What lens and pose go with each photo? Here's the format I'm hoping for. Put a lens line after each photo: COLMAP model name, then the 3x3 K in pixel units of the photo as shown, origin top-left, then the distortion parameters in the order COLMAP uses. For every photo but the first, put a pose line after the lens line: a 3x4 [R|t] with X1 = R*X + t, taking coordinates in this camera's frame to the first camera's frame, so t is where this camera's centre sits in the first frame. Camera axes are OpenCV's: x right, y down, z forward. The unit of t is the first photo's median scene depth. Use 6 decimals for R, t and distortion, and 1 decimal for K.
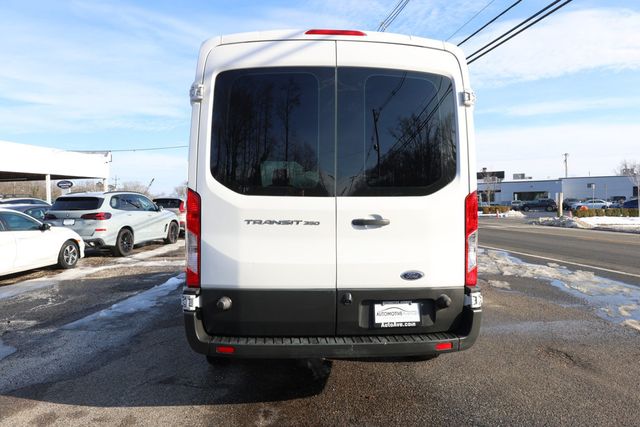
lens RADIAL K [[446.3, 0, 324.1], [0, 446.3, 214.4], [0, 0, 1]] dist [-0.006074, 0.005200]
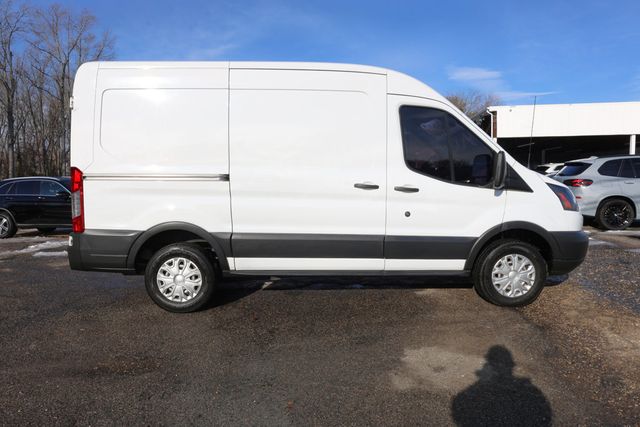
lens RADIAL K [[446.3, 0, 318.4], [0, 446.3, 210.7], [0, 0, 1]] dist [-0.006074, 0.005200]
pose [[-0.072330, 0.089225, -0.993382, 1.748796], [-0.013008, 0.995821, 0.090391, -0.055763], [0.997296, 0.019460, -0.070867, 1.911744]]
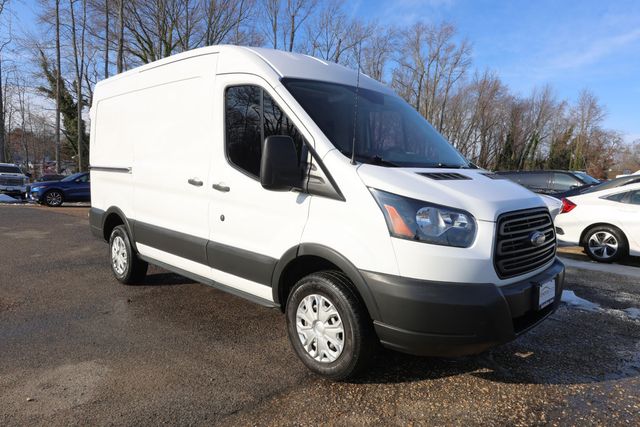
lens RADIAL K [[446.3, 0, 321.8], [0, 446.3, 216.1], [0, 0, 1]] dist [-0.006074, 0.005200]
pose [[-0.765532, 0.051900, -0.641302, 0.849772], [-0.028040, 0.993103, 0.113842, -0.065575], [0.642787, 0.105131, -0.758797, 3.169943]]
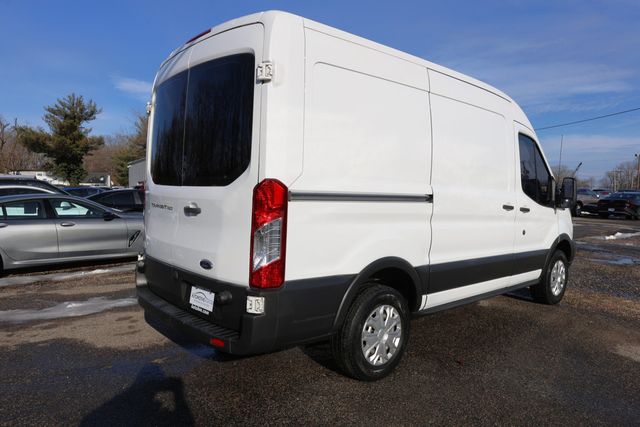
lens RADIAL K [[446.3, 0, 320.6], [0, 446.3, 214.6], [0, 0, 1]] dist [-0.006074, 0.005200]
pose [[0.605899, 0.059515, -0.793312, 1.102603], [-0.034175, 0.998224, 0.048786, -0.033115], [0.794807, -0.002447, 0.606857, 0.567739]]
